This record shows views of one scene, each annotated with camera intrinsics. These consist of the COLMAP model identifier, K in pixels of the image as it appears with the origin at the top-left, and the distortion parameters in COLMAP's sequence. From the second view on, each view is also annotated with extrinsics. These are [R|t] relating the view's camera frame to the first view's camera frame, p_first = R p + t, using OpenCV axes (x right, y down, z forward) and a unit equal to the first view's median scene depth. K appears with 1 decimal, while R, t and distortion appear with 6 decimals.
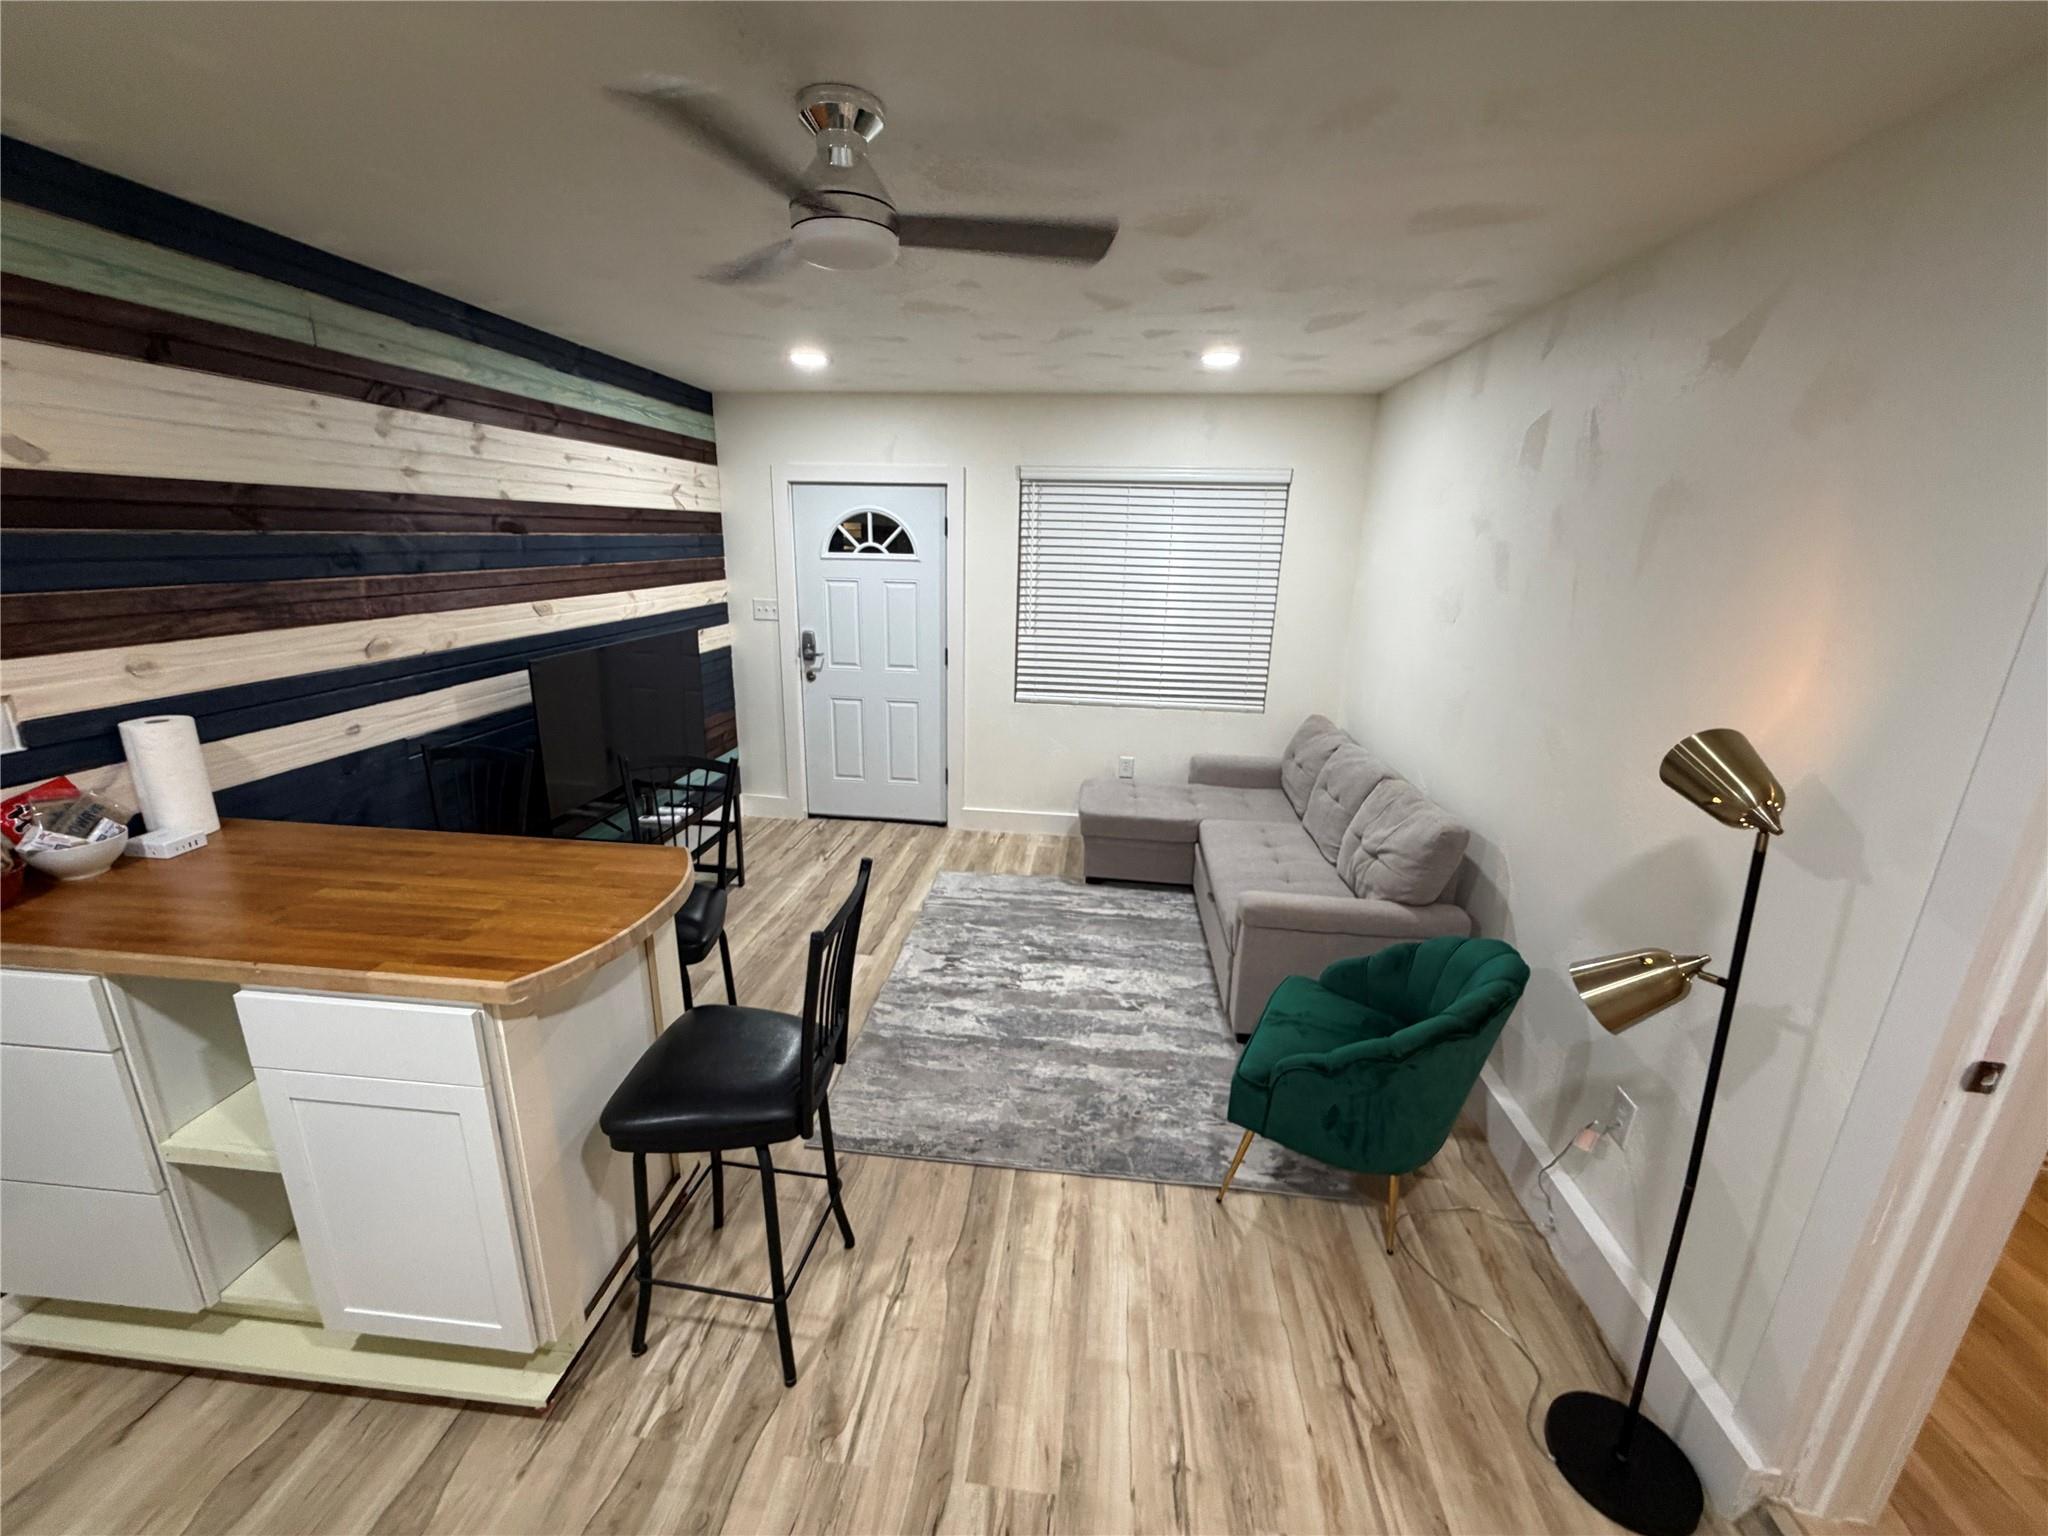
lens RADIAL K [[816.8, 0, 1017.0], [0, 816.8, 766.6], [0, 0, 1]] dist [-0.001029, 0.000580]
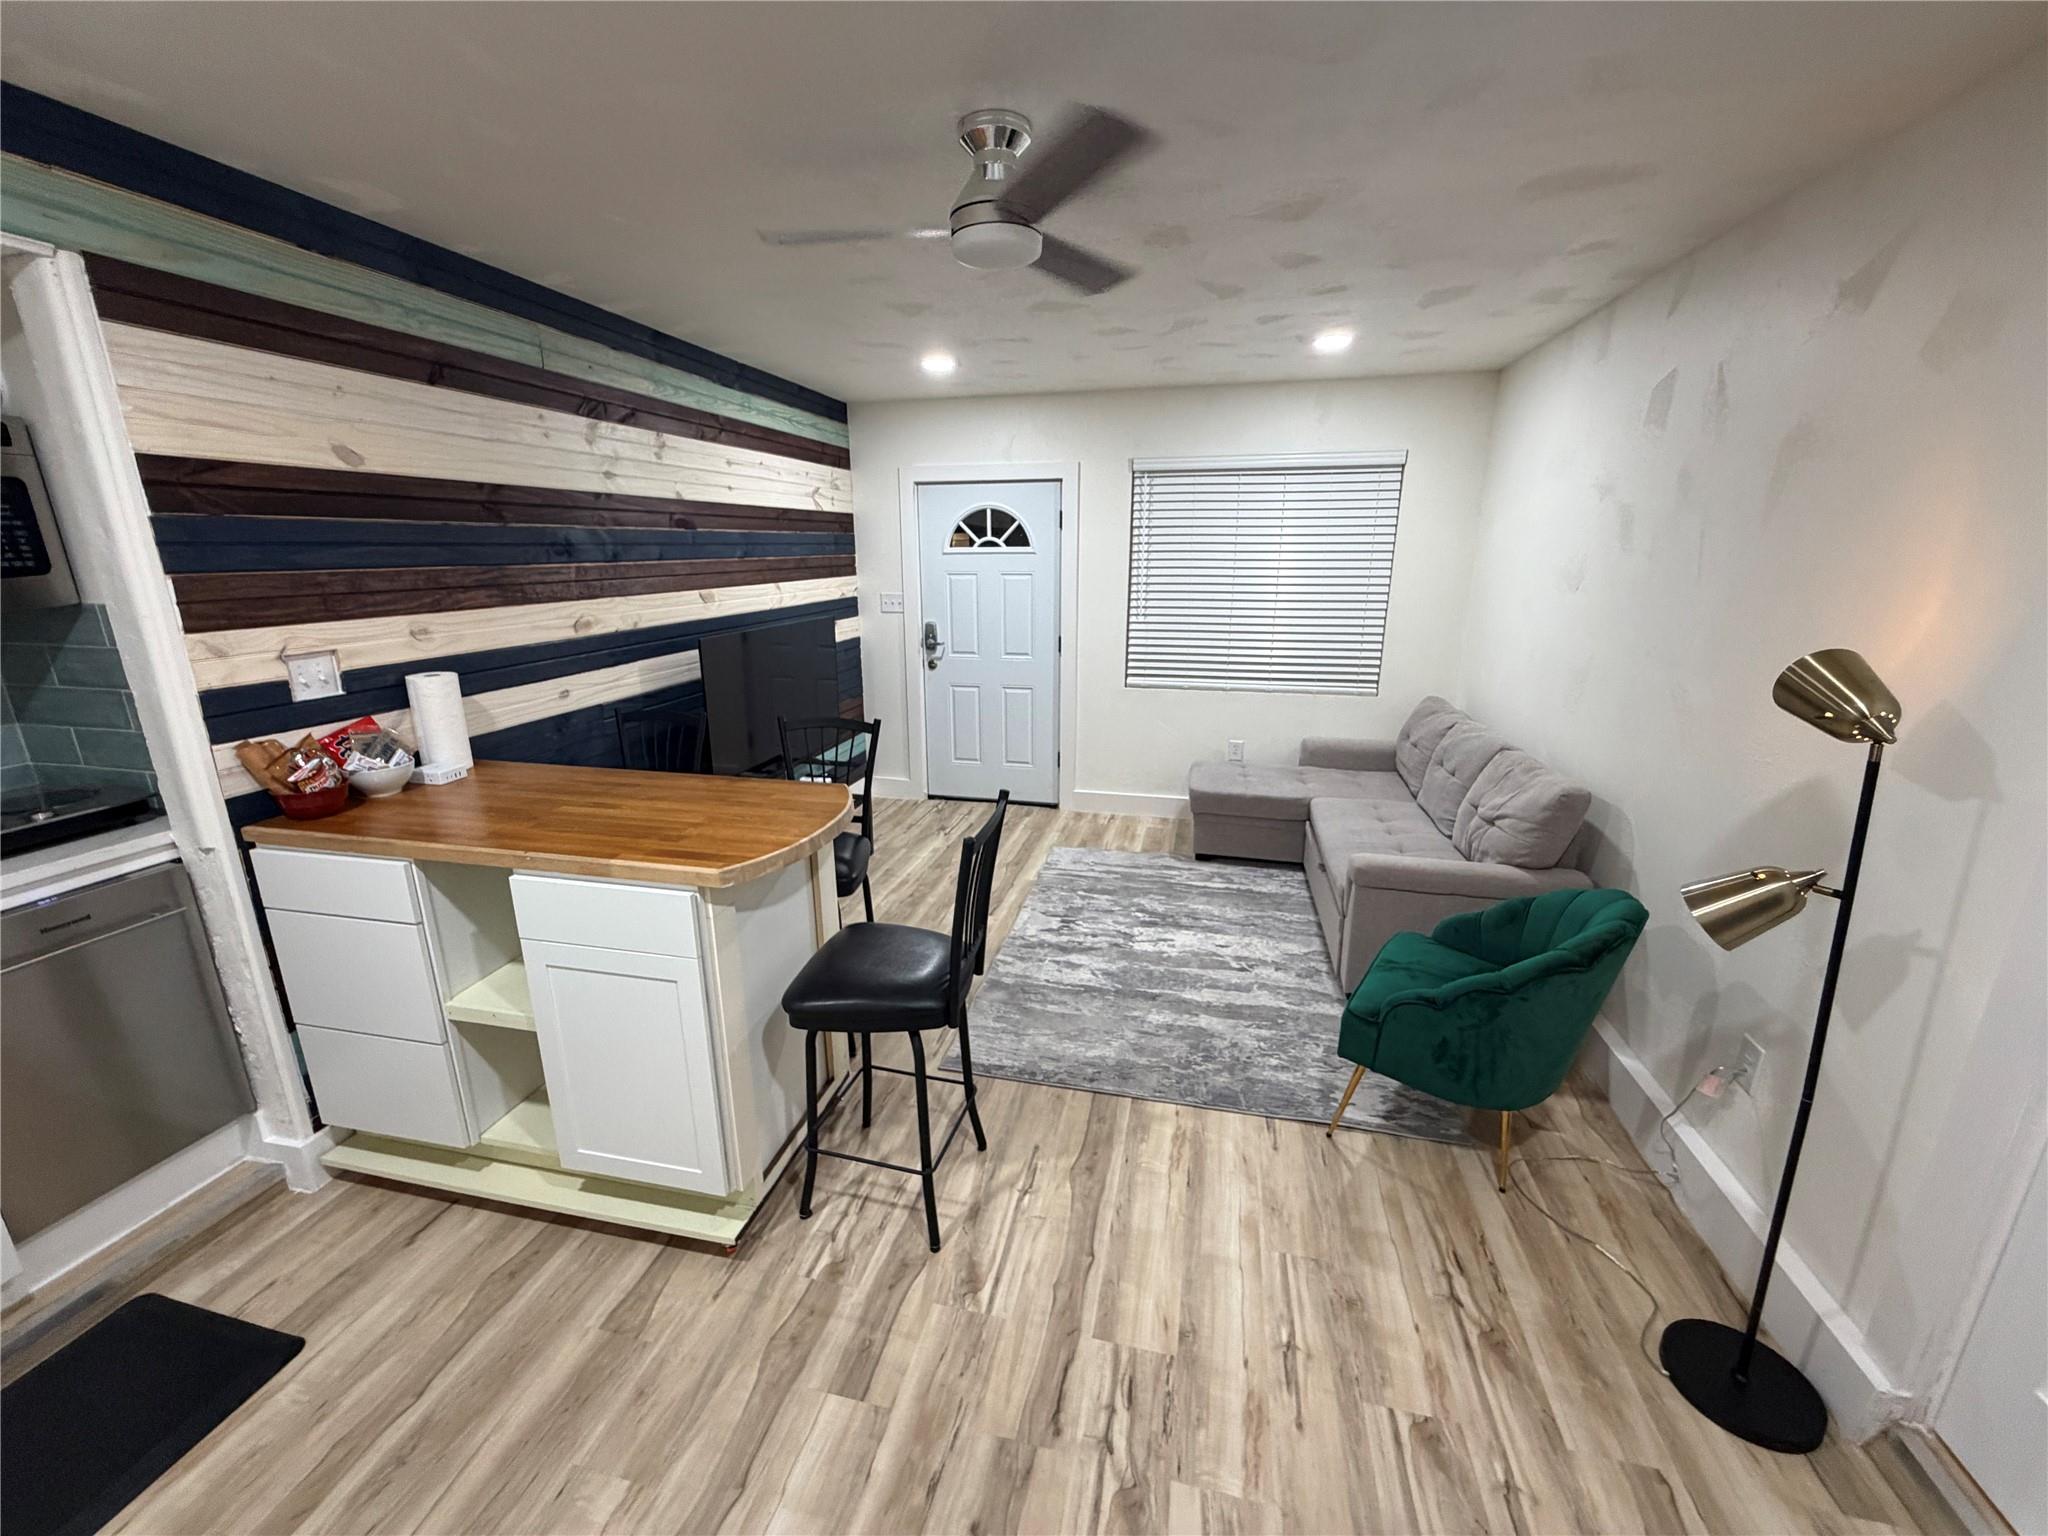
lens RADIAL K [[816.8, 0, 1017.7], [0, 816.8, 766.9], [0, 0, 1]] dist [-0.001029, 0.000580]
pose [[0.992353, 0.006138, -0.123280, -0.021818], [-0.007626, 0.999904, -0.011600, 0.074981], [0.123197, 0.012451, 0.992304, -0.091393]]
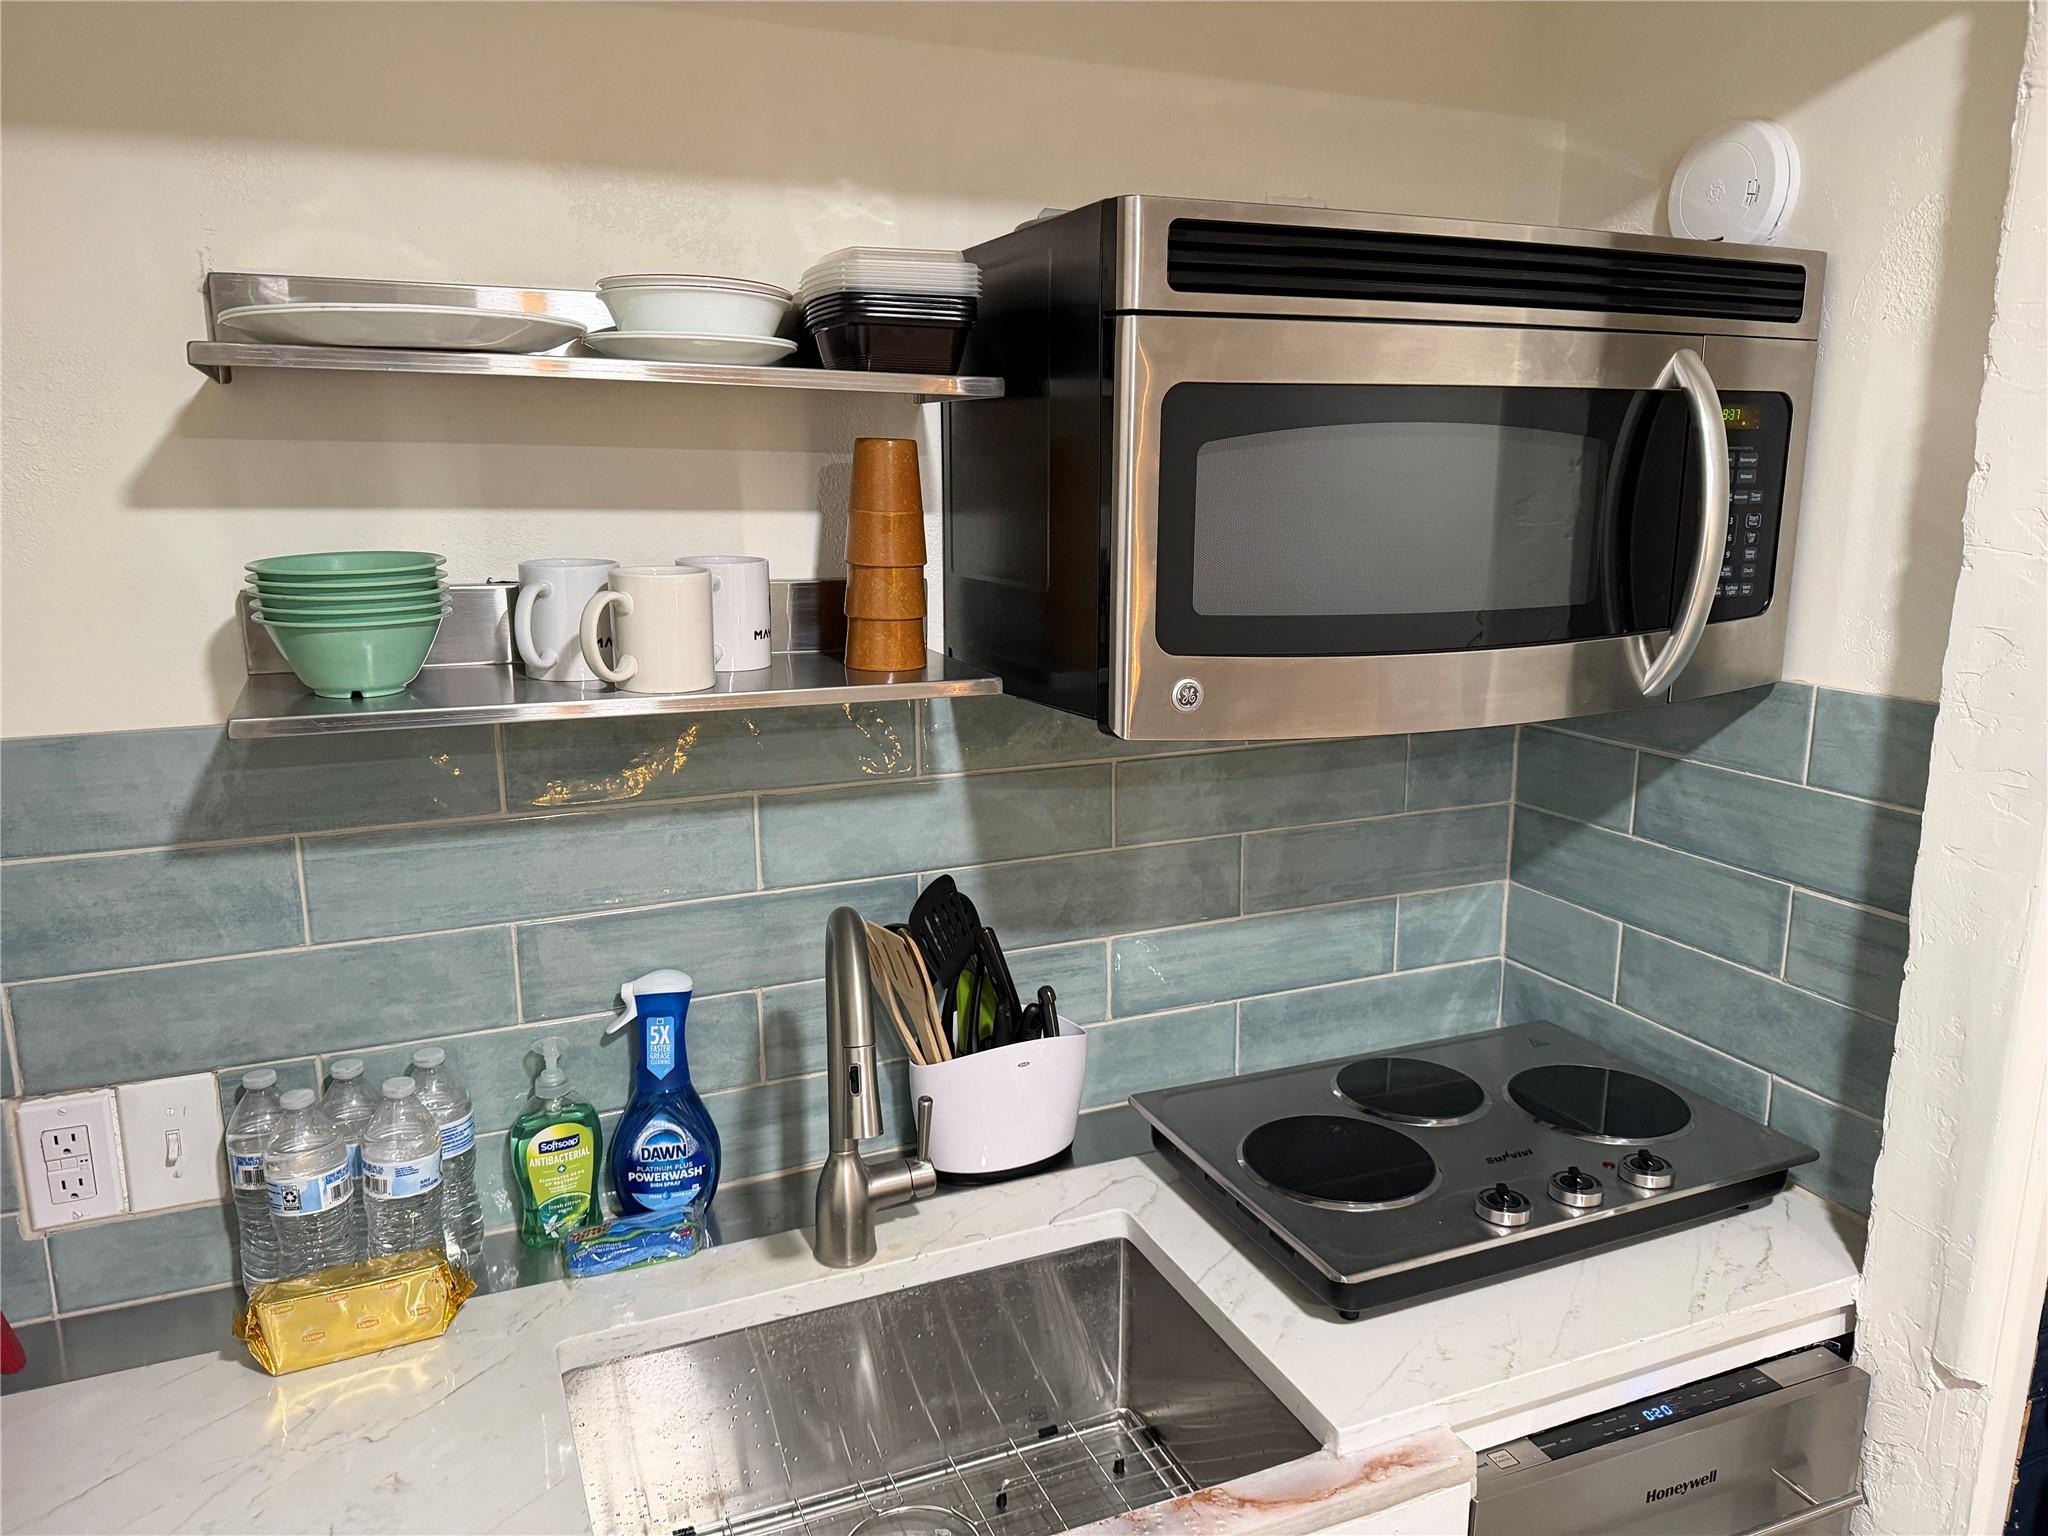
lens RADIAL K [[1436.9, 0, 1022.3], [0, 1436.9, 764.6], [0, 0, 1]] dist [0.039384, -0.051709]
pose [[0.494413, 0.153331, -0.855597, -0.703169], [-0.230736, 0.972157, 0.040888, -0.009341], [0.838043, 0.177202, 0.516026, 0.023428]]
